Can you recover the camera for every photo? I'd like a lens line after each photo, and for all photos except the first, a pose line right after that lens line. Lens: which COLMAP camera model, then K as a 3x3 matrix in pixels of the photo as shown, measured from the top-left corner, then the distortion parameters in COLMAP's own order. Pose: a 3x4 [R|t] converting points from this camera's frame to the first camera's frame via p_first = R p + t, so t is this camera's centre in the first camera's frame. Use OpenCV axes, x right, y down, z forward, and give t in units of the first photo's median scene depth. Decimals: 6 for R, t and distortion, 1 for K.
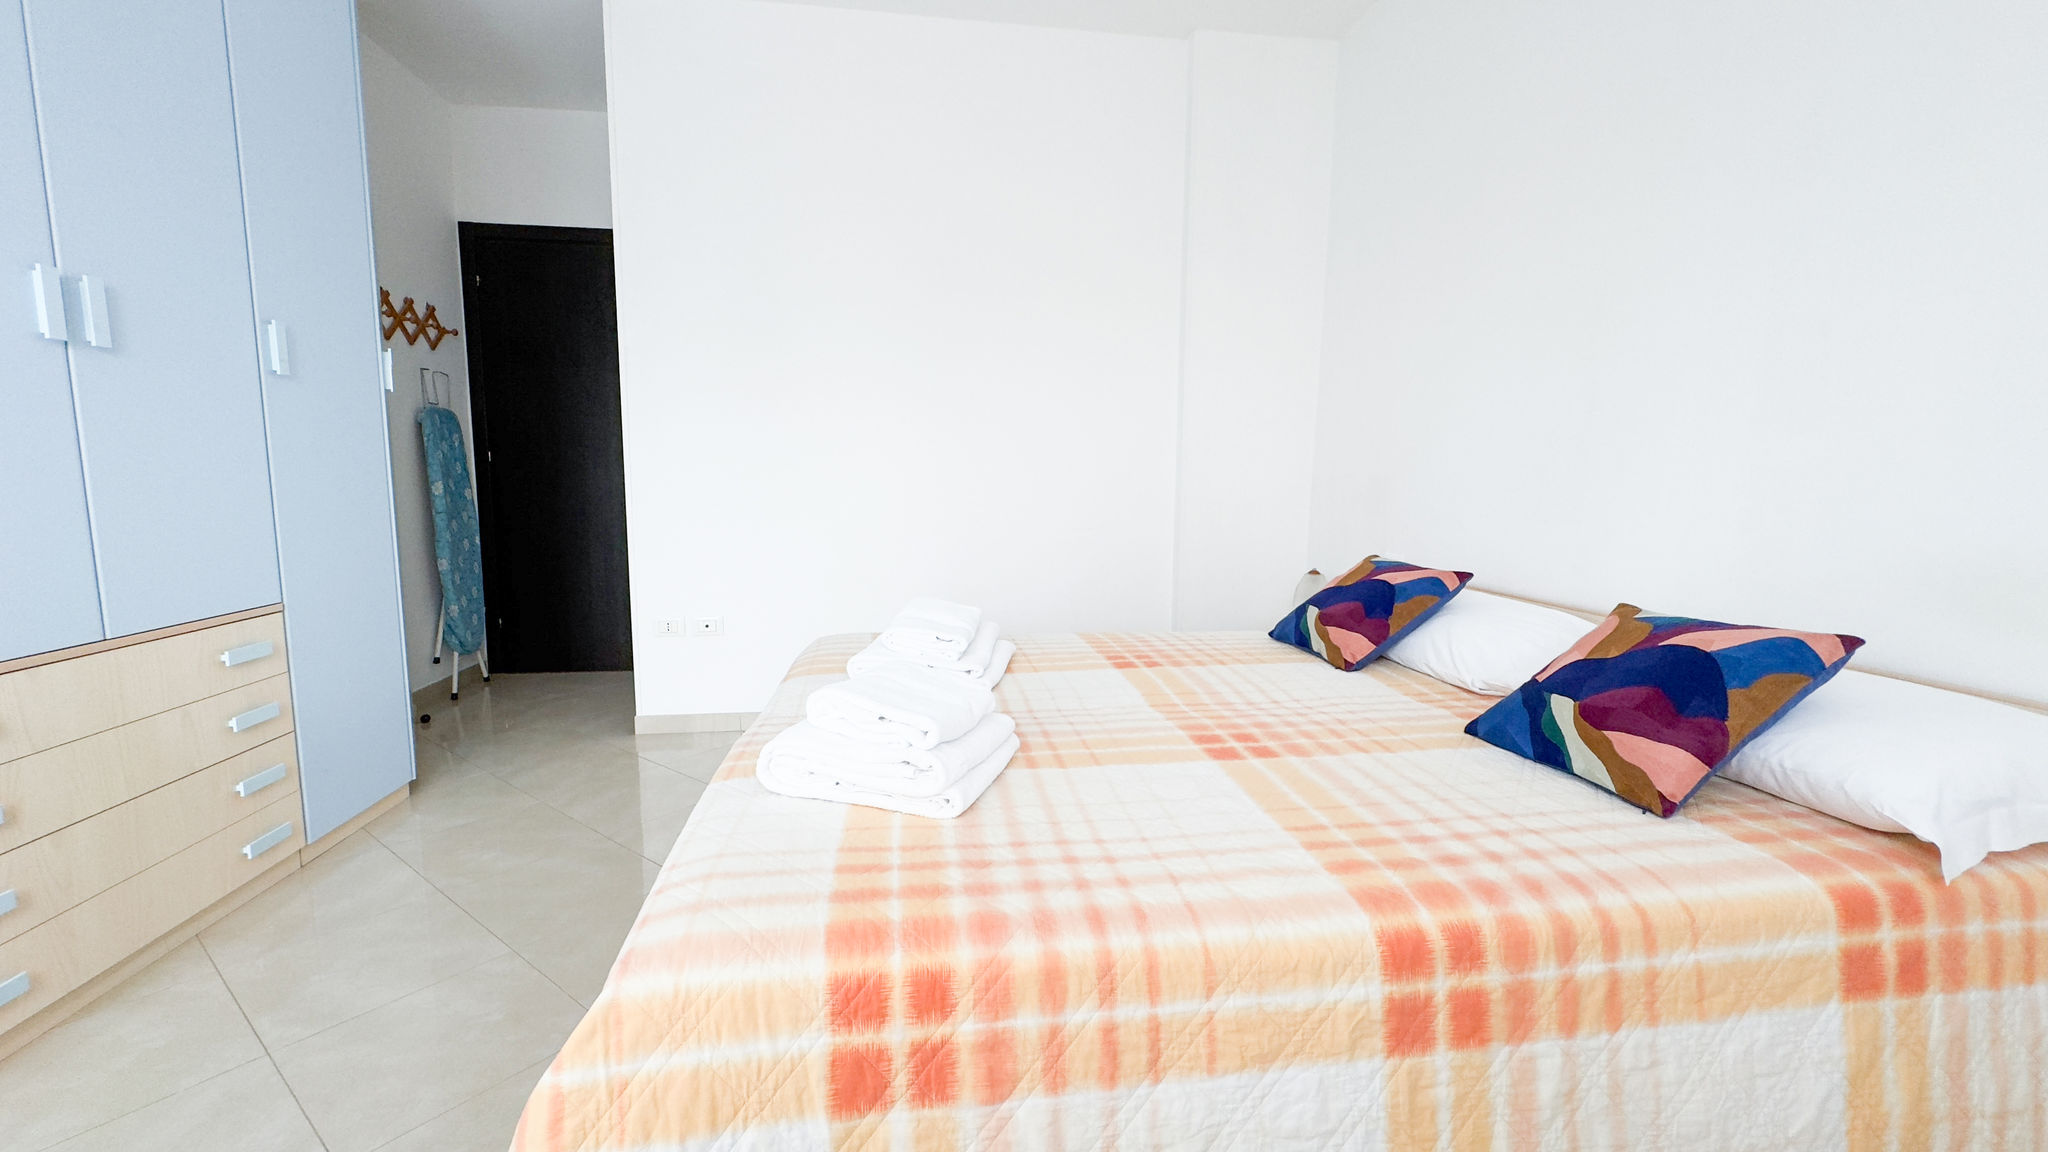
lens RADIAL K [[810.4, 0, 1024.0], [0, 810.4, 576.0], [0, 0, 1]] dist [-0.002300, 0.000451]
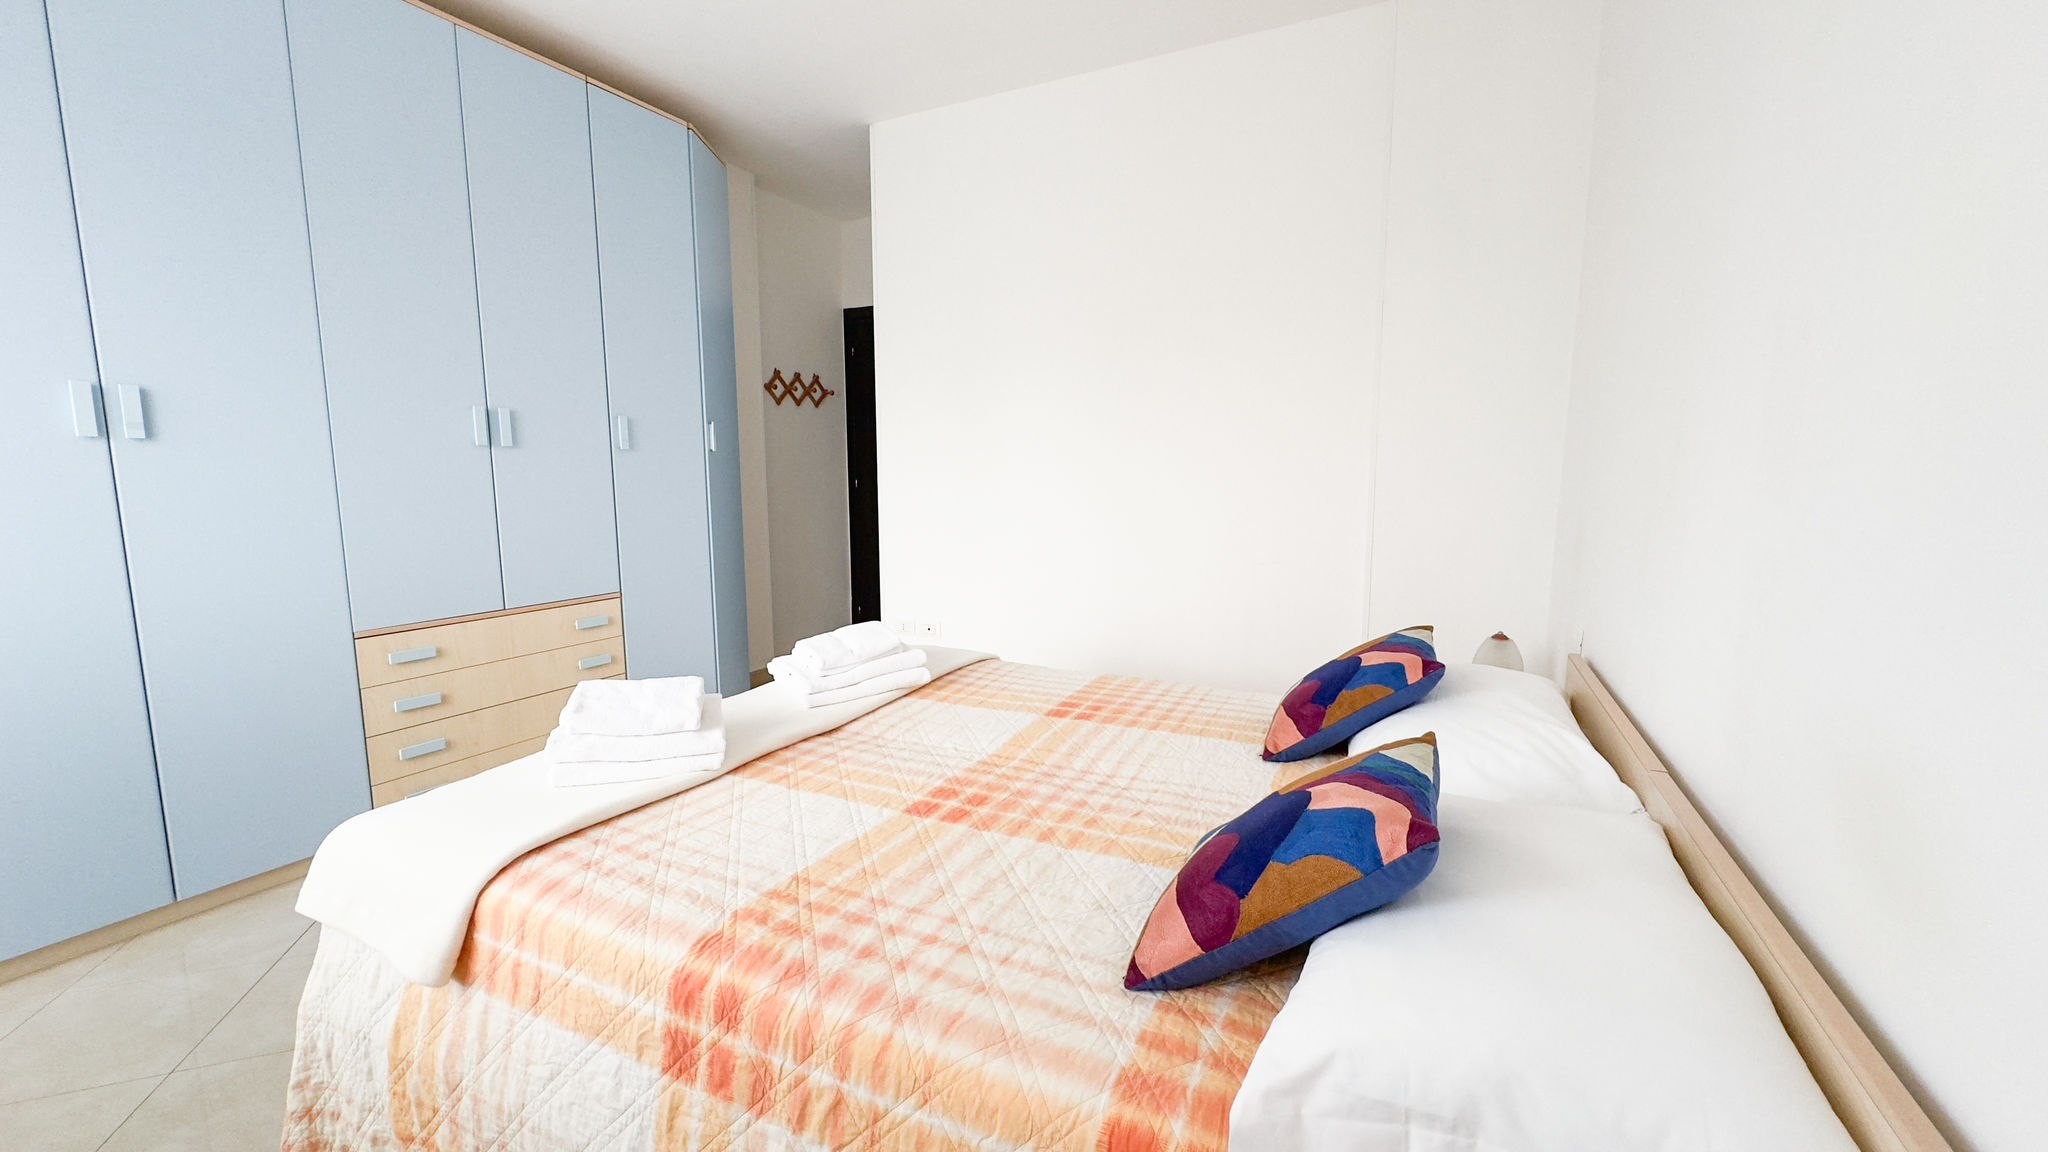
lens RADIAL K [[810.4, 0, 1024.0], [0, 810.4, 576.0], [0, 0, 1]] dist [-0.002300, 0.000451]
pose [[0.825097, 0.060958, -0.561693, 0.871634], [-0.061636, 0.997941, 0.017761, -0.103562], [0.561619, 0.019966, 0.827155, 0.180316]]
